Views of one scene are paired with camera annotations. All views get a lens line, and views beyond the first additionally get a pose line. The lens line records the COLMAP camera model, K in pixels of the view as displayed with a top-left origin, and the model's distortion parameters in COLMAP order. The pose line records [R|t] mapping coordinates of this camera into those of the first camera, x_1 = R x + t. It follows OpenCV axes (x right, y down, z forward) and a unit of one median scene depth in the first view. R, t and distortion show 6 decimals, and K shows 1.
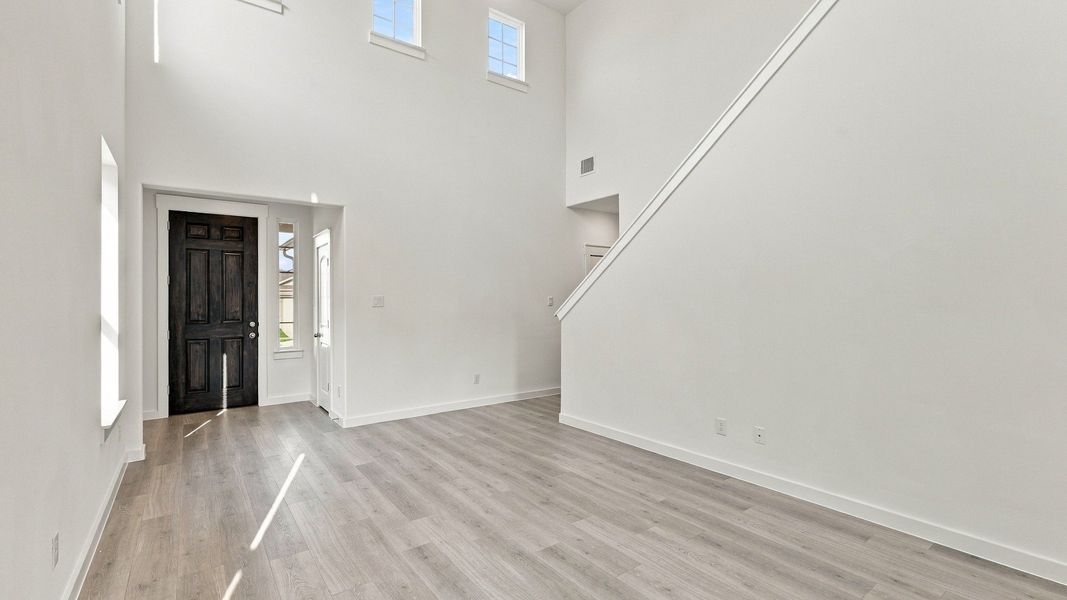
lens RADIAL K [[472.0, 0, 534.9], [0, 472.0, 300.8], [0, 0, 1]] dist [0.002955, -0.001928]
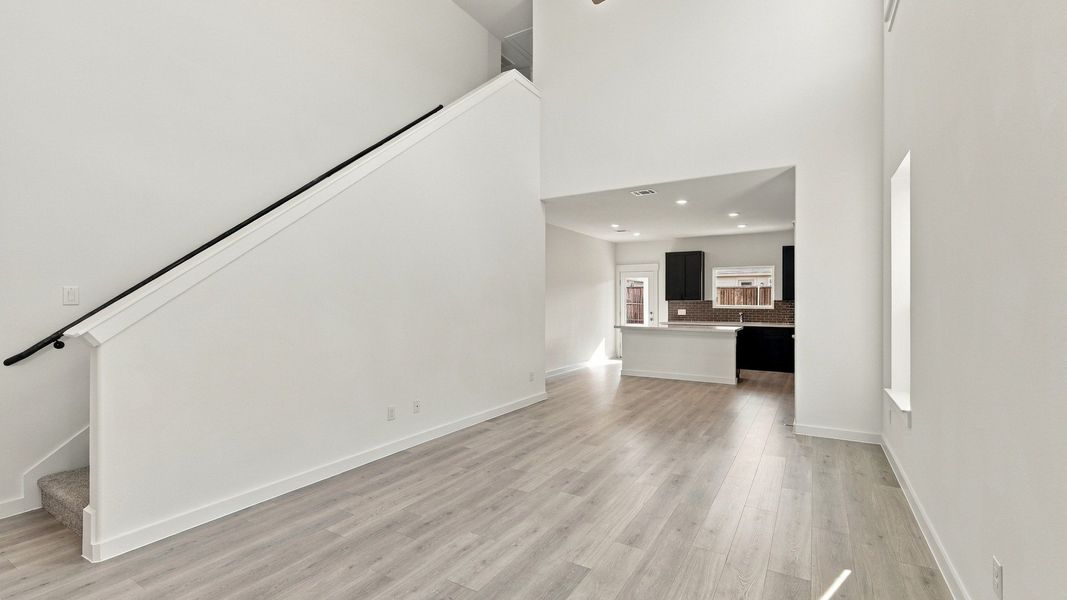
lens RADIAL K [[472.0, 0, 536.2], [0, 472.0, 295.8], [0, 0, 1]] dist [0.002955, -0.001928]
pose [[-0.391063, 0.015320, 0.920236, -0.714400], [0.003455, 0.999879, -0.015177, 0.003771], [-0.920357, -0.002756, -0.391069, 1.020548]]
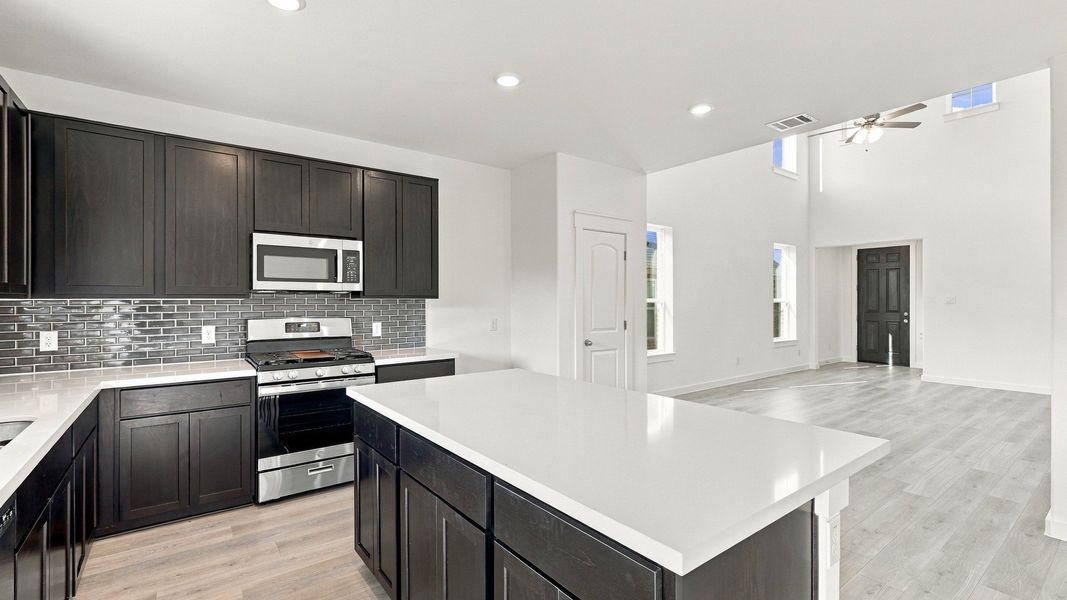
lens RADIAL K [[472.0, 0, 540.1], [0, 472.0, 300.5], [0, 0, 1]] dist [0.002955, -0.001928]
pose [[0.026884, 0.006040, -0.999620, 1.418010], [-0.000814, 0.999982, 0.006020, -0.004564], [0.999638, 0.000651, 0.026889, -0.382835]]
